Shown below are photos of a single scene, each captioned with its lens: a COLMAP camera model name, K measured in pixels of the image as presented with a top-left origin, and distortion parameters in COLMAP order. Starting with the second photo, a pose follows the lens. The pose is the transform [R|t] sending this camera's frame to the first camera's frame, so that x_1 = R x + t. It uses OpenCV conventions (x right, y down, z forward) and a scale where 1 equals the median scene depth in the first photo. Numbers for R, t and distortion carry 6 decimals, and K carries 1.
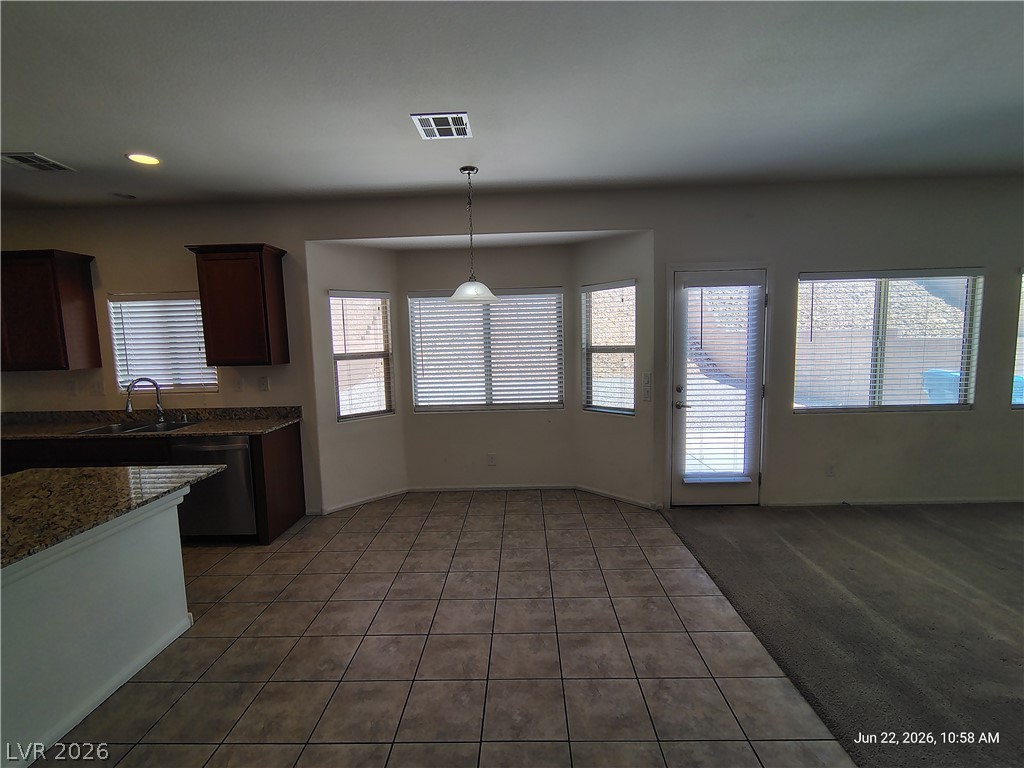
lens RADIAL K [[473.3, 0, 509.6], [0, 473.3, 381.7], [0, 0, 1]] dist [-0.013683, -0.000461]
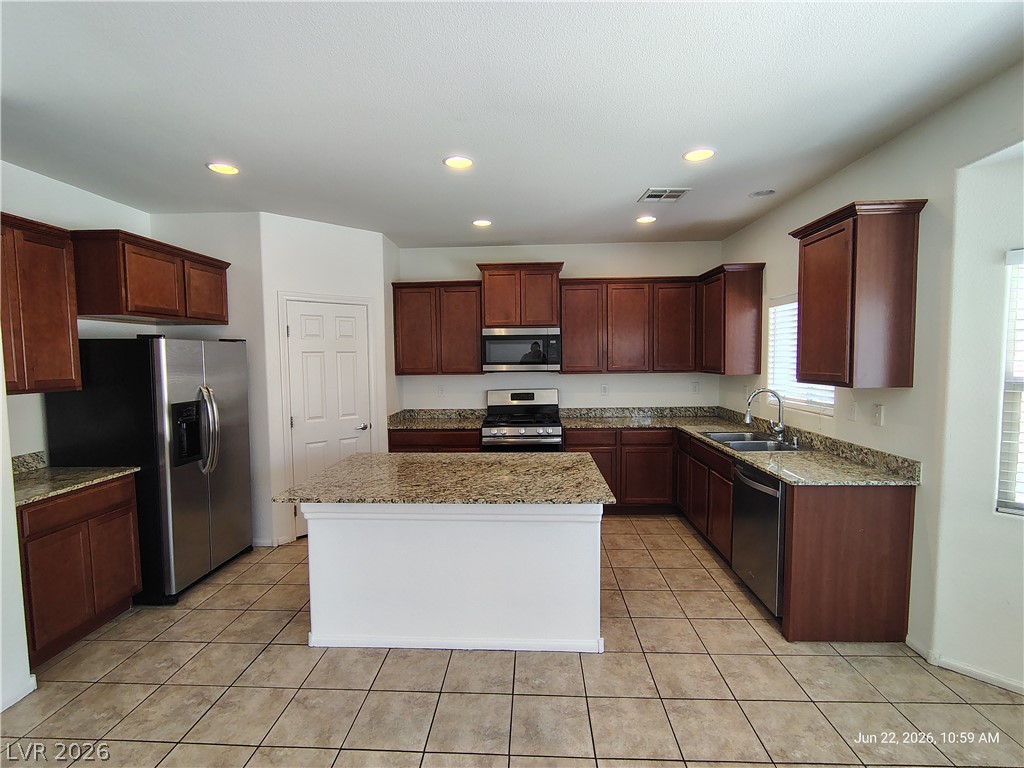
lens RADIAL K [[473.3, 0, 509.7], [0, 473.3, 386.2], [0, 0, 1]] dist [-0.013683, -0.000461]
pose [[-0.029233, 0.085575, -0.995903, 0.149977], [-0.077629, 0.993125, 0.087615, -0.055345], [0.996554, 0.079872, -0.022389, 0.522475]]
